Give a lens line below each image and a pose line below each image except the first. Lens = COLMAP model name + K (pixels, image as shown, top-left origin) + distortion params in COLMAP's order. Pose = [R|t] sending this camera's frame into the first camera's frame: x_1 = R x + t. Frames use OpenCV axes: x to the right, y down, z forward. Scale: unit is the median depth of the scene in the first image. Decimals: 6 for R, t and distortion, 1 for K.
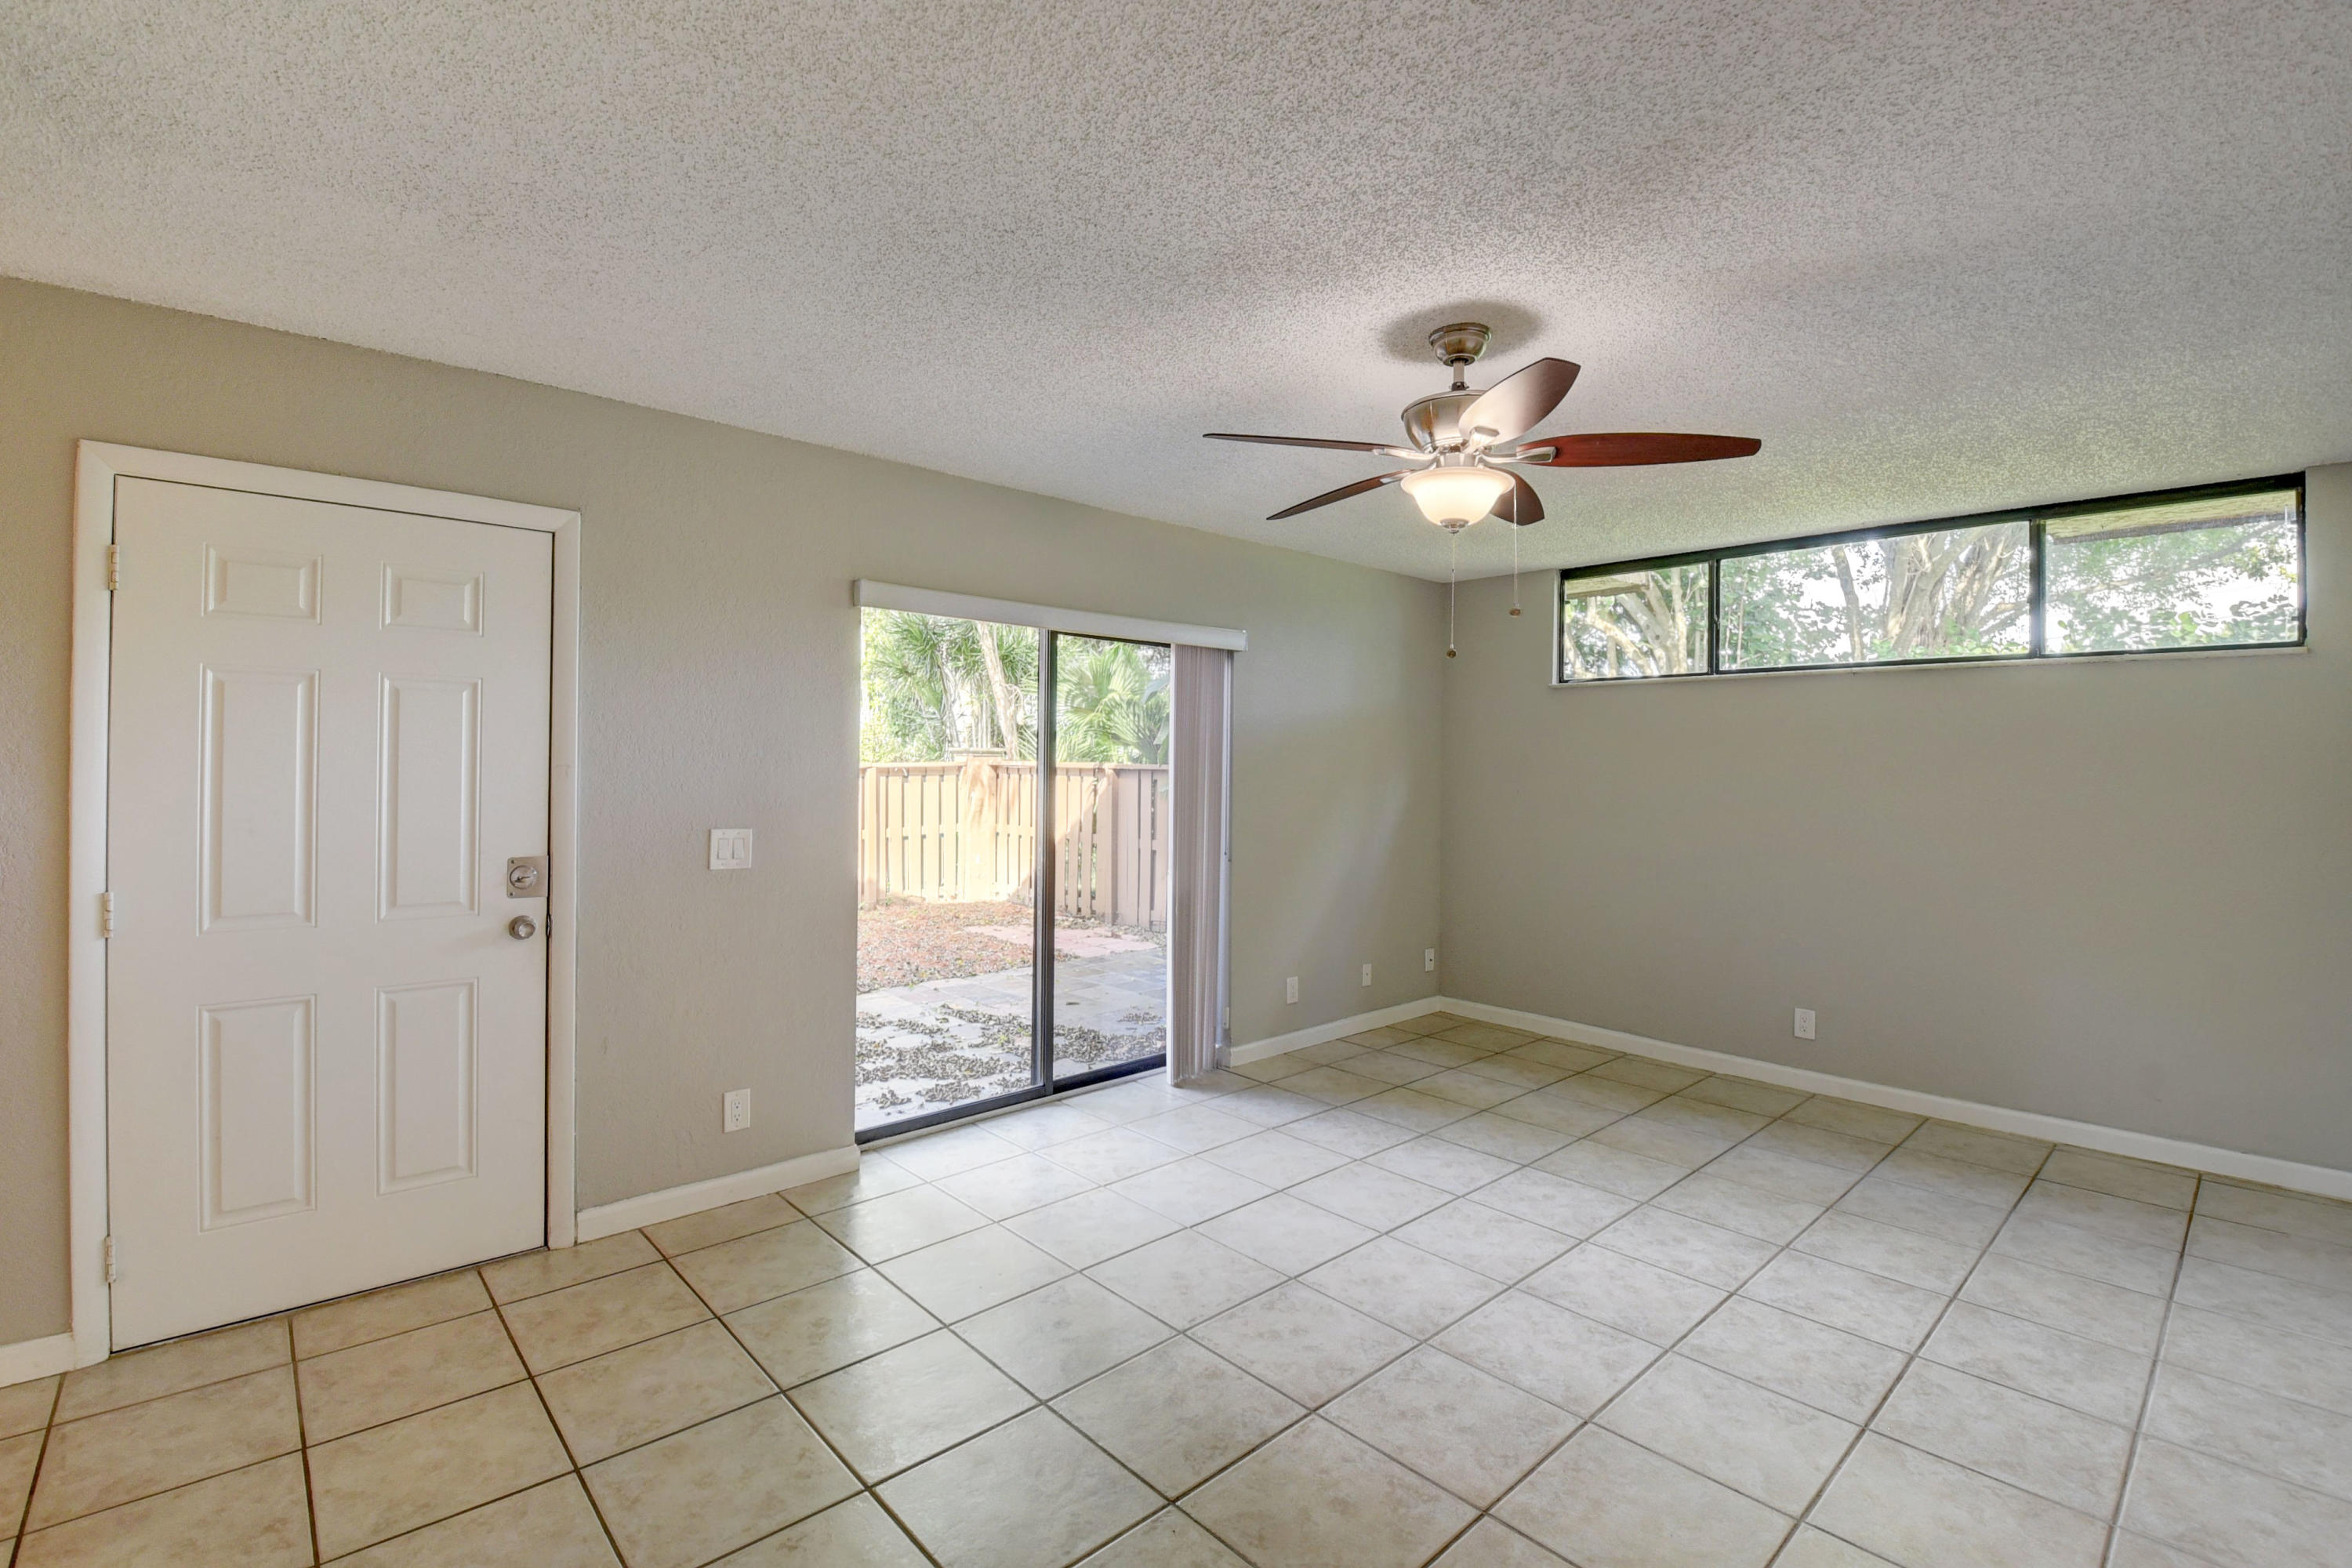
lens RADIAL K [[1046.6, 0, 1171.8], [0, 1046.6, 747.3], [0, 0, 1]] dist [0.000948, -0.013933]
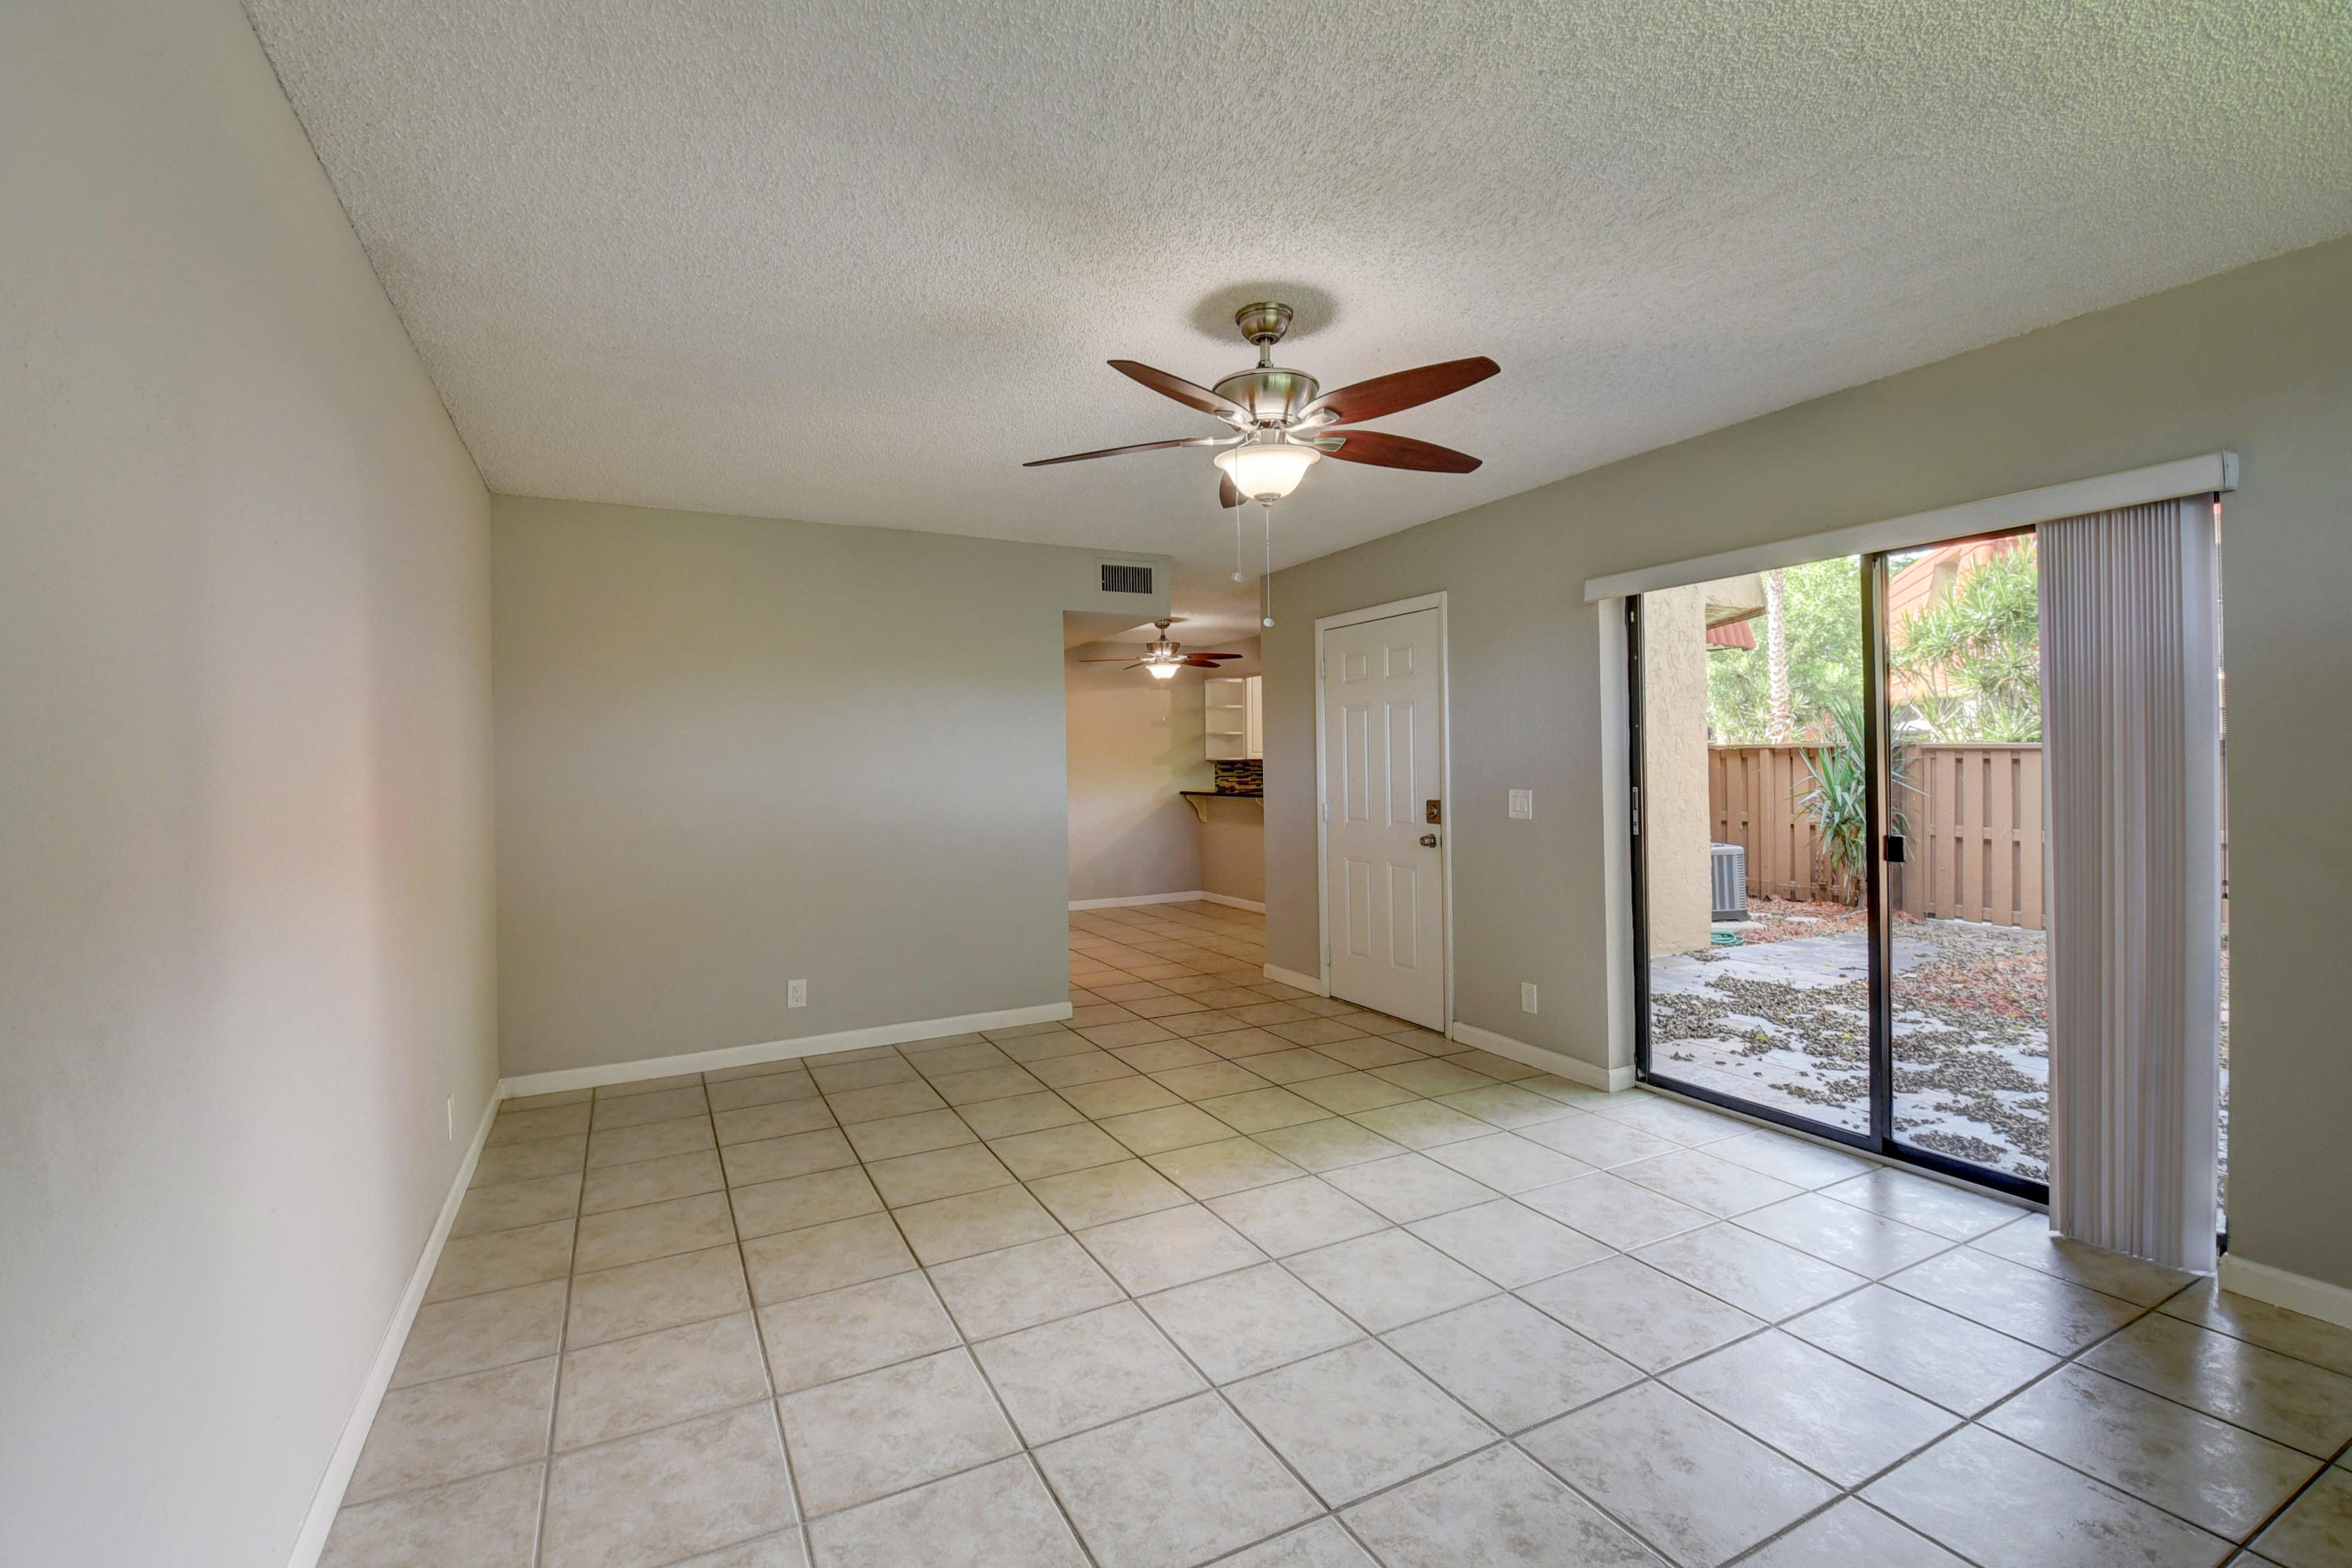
lens RADIAL K [[1042.7, 0, 1163.4], [0, 1042.7, 752.0], [0, 0, 1]] dist [0.026519, -0.031246]
pose [[-0.270868, -0.017174, -0.962463, 1.167301], [0.026645, 0.999324, -0.025331, 0.058841], [0.962248, -0.032506, -0.270228, 1.055952]]
